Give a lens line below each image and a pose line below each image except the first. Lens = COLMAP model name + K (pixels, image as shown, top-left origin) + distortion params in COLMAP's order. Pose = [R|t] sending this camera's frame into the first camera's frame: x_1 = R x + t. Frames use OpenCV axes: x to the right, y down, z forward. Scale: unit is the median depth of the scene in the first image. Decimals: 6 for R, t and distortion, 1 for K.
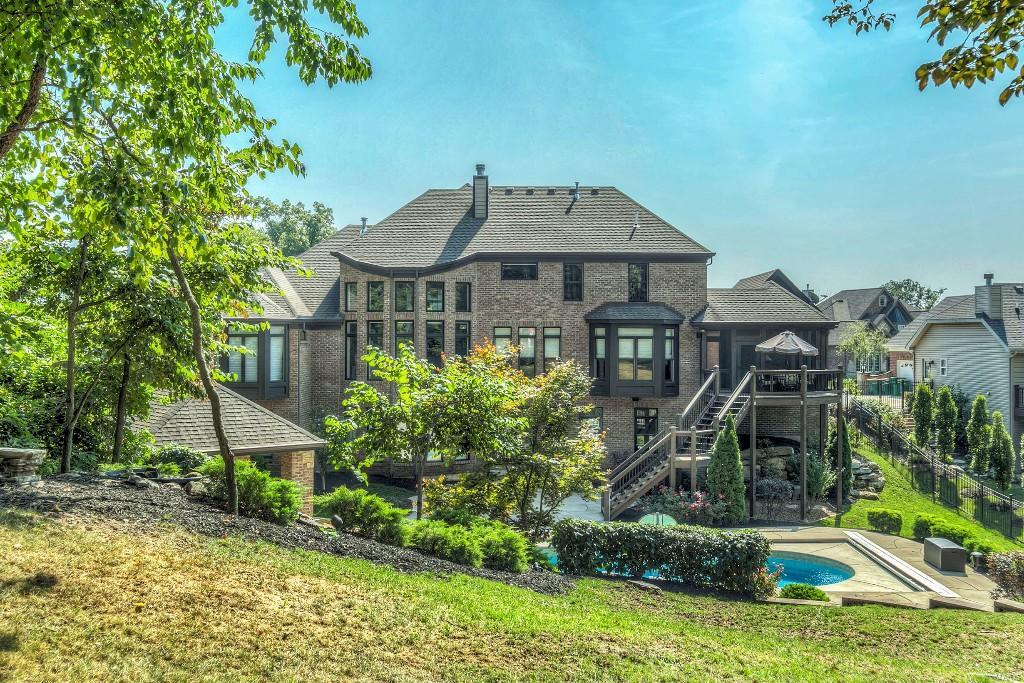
lens RADIAL K [[953.4, 0, 510.2], [0, 953.4, 346.1], [0, 0, 1]] dist [0.051230, 0.000000]
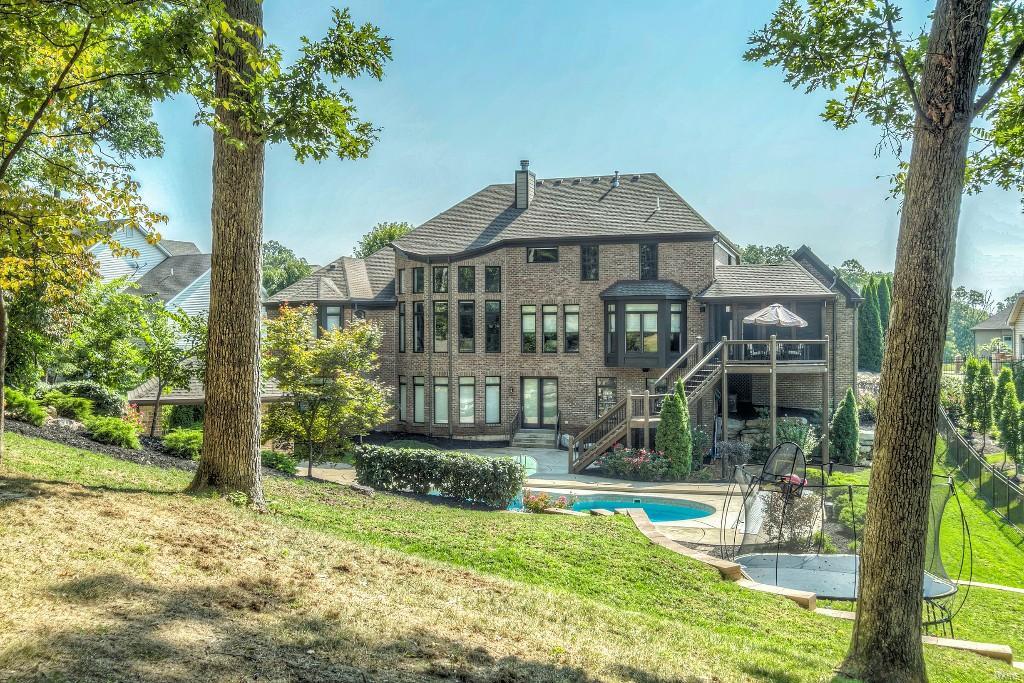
lens RADIAL K [[953.4, 0, 510.0], [0, 953.4, 340.8], [0, 0, 1]] dist [0.051230, 0.000000]
pose [[0.957171, -0.005244, -0.289477, 0.296838], [0.005776, 0.999983, 0.000980, 0.020823], [0.289467, -0.002610, 0.957184, -0.077838]]
